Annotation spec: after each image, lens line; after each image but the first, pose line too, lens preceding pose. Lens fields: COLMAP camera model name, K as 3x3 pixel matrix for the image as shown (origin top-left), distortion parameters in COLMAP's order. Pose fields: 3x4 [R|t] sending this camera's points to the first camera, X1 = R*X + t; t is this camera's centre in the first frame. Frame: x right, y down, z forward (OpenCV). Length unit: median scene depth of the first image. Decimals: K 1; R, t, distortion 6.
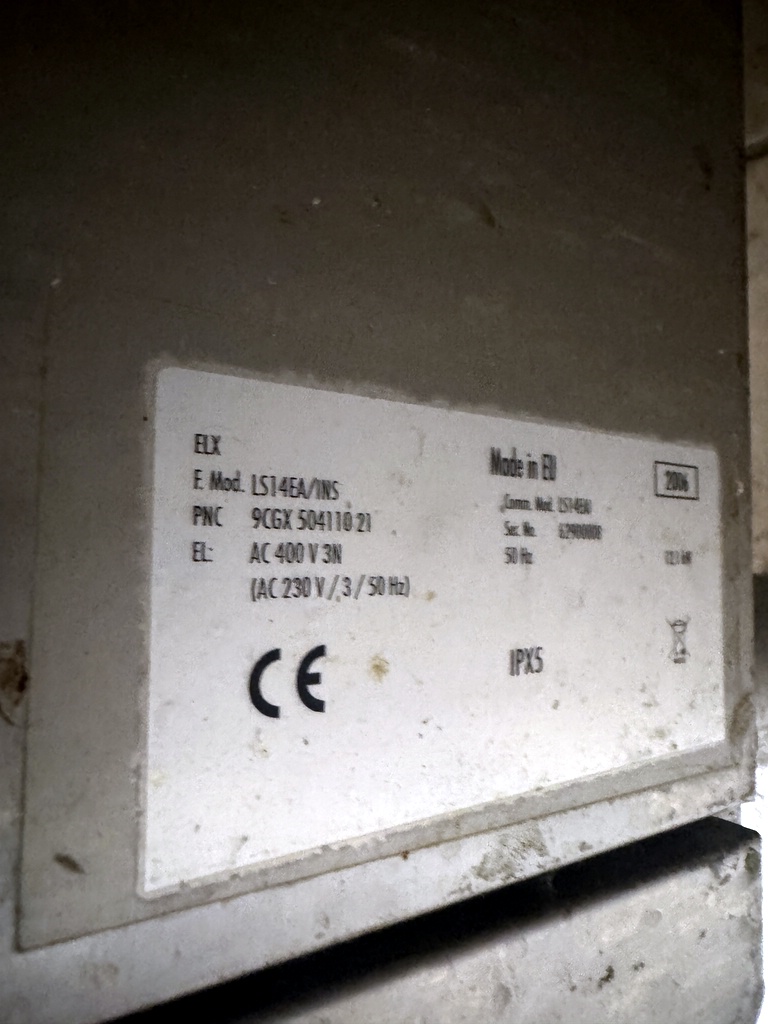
lens RADIAL K [[744.1, 0, 384.0], [0, 744.1, 516.9], [0, 0, 1]] dist [0.010372, -0.016683]
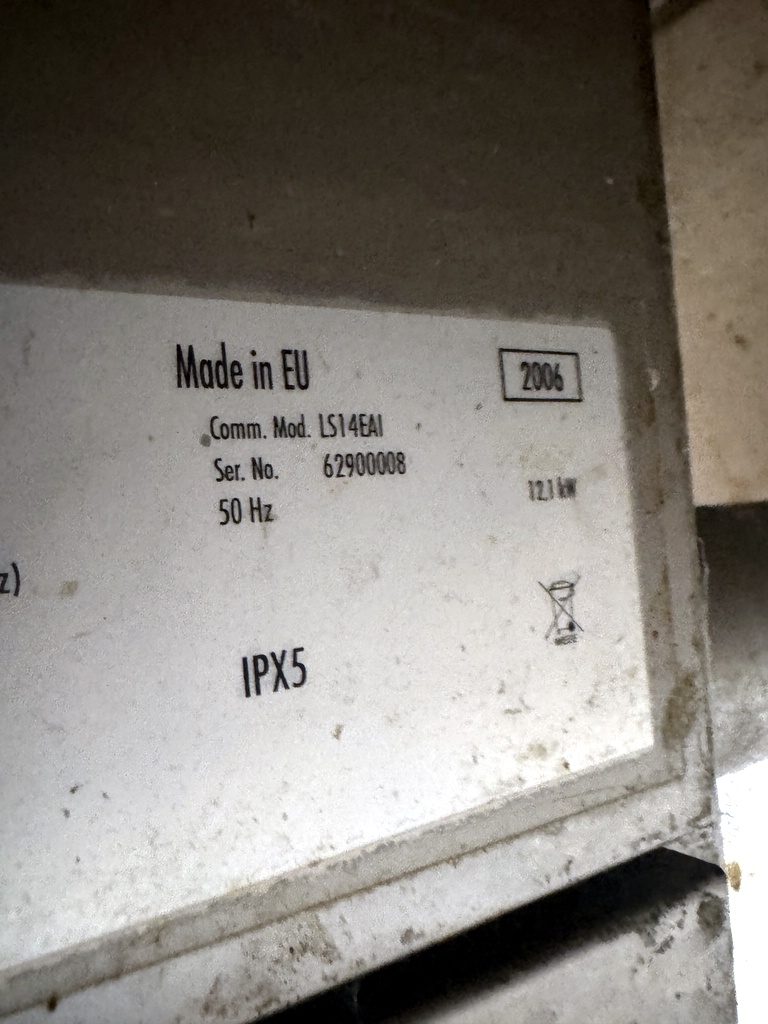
lens RADIAL K [[840.6, 0, 382.1], [0, 840.6, 508.7], [0, 0, 1]] dist [0.008782, -0.029185]
pose [[0.994806, -0.093568, -0.040075, 0.281048], [0.095184, 0.994634, 0.040535, 0.027607], [0.036067, -0.044139, 0.998374, 0.242112]]
